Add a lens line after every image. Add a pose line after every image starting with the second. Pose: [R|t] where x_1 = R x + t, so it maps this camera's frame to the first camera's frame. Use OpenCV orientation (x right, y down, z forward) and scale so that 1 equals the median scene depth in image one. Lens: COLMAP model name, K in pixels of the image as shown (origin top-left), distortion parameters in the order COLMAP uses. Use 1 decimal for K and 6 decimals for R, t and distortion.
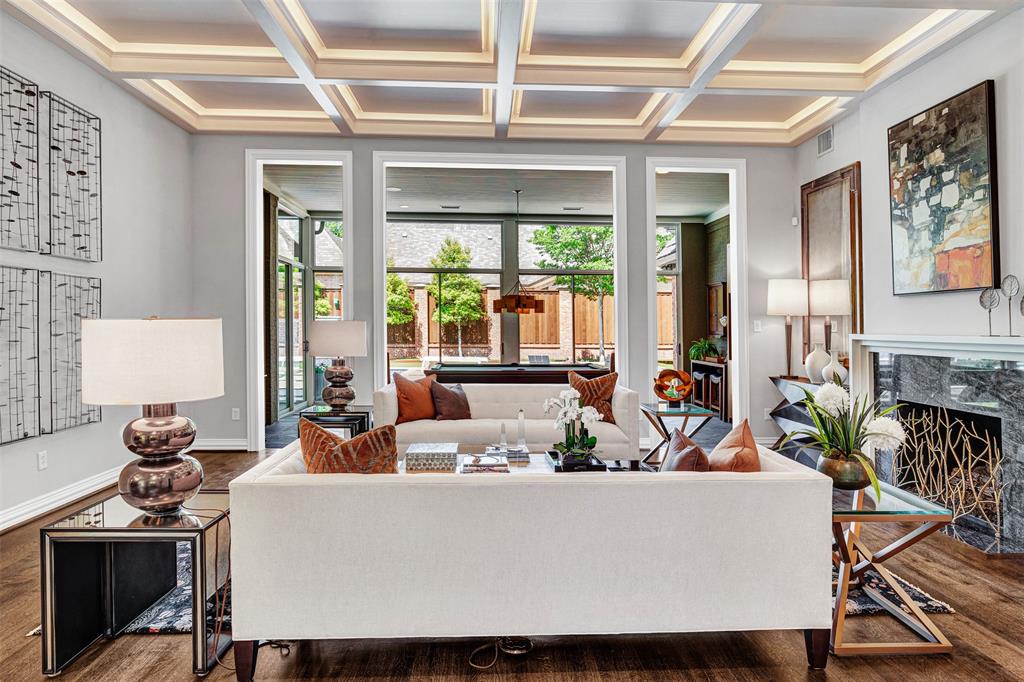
lens RADIAL K [[638.9, 0, 499.0], [0, 638.9, 309.0], [0, 0, 1]] dist [-0.014748, 0.003580]
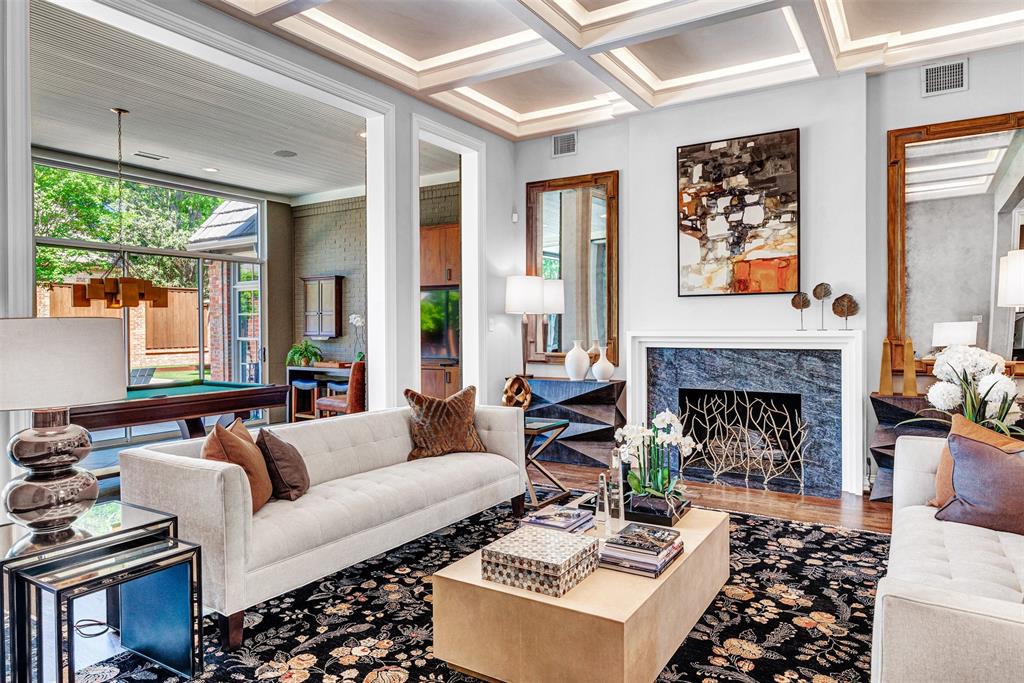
lens RADIAL K [[638.9, 0, 510.3], [0, 638.9, 324.0], [0, 0, 1]] dist [-0.014748, 0.003580]
pose [[0.558477, -0.003823, 0.829511, -0.510306], [-0.014718, 0.999786, 0.014517, 0.016609], [-0.829389, -0.020316, 0.558301, 0.641182]]
